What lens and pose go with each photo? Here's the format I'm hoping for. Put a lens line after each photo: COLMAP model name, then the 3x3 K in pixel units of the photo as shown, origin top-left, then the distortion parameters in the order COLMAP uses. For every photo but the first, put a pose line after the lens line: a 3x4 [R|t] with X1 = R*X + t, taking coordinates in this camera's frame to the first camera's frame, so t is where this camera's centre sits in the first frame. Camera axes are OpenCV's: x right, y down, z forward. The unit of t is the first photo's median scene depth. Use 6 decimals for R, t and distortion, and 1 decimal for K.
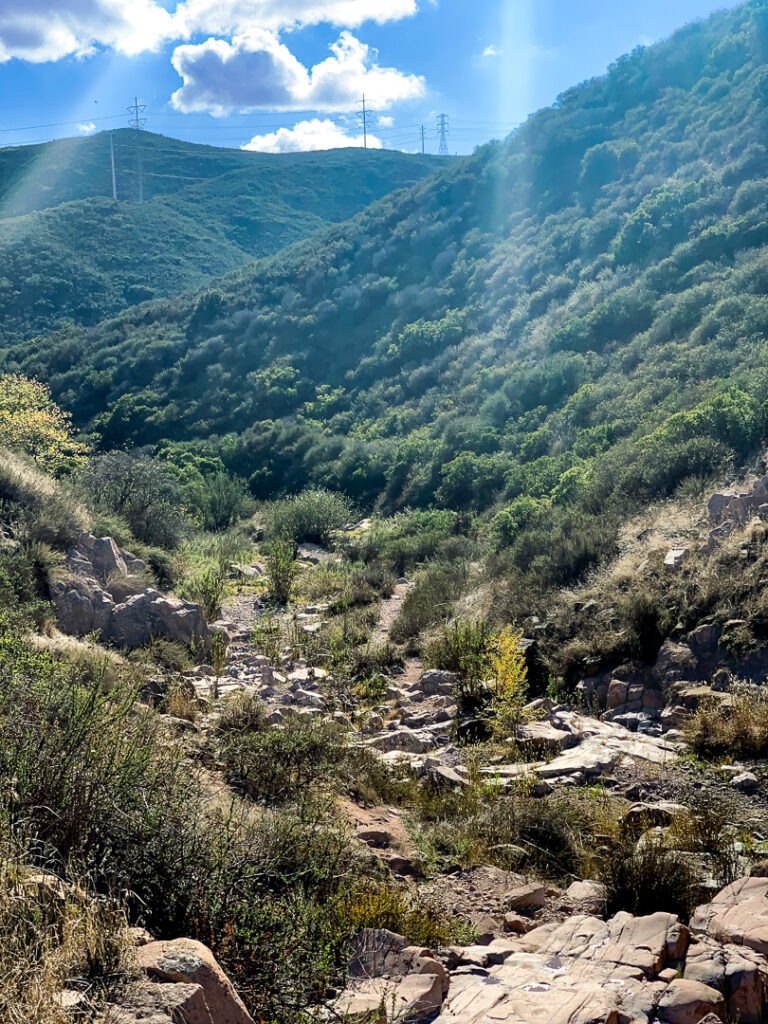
lens RADIAL K [[1543.3, 0, 385.5], [0, 1543.3, 511.9], [0, 0, 1]] dist [0.138335, 0.000000]
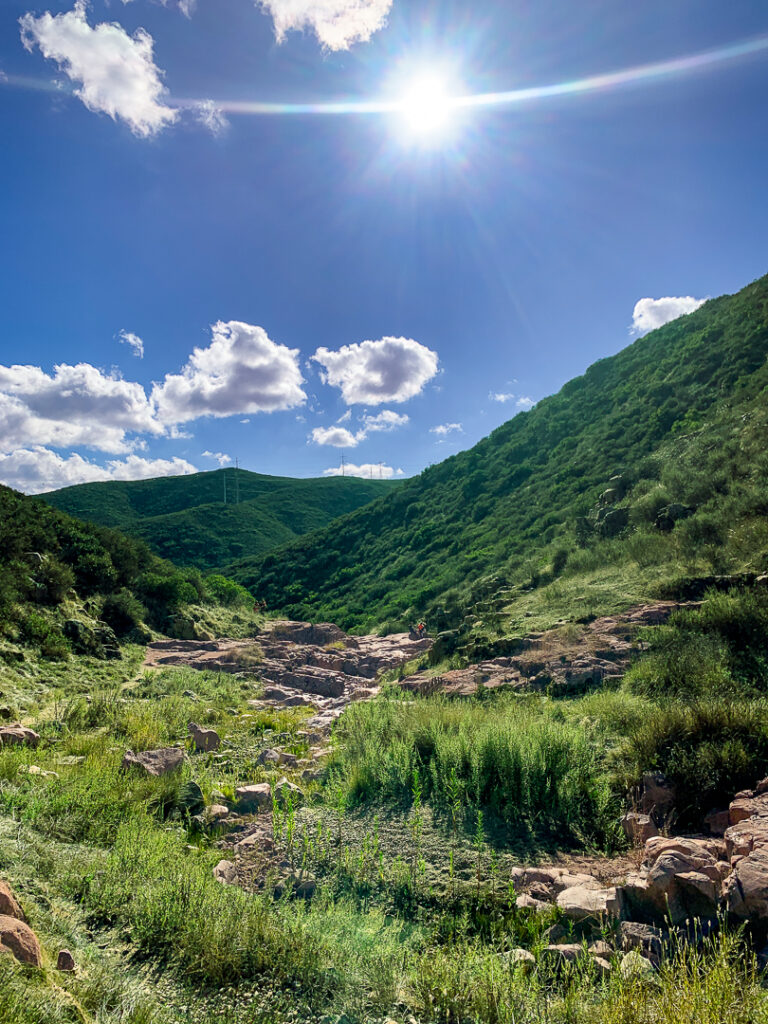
lens RADIAL K [[776.6, 0, 383.3], [0, 776.6, 509.3], [0, 0, 1]] dist [0.002996, 0.000082]
pose [[0.999402, -0.003950, 0.034354, 0.038621], [0.010154, 0.983182, -0.182346, 0.025334], [-0.033056, 0.182586, 0.982634, -0.360526]]
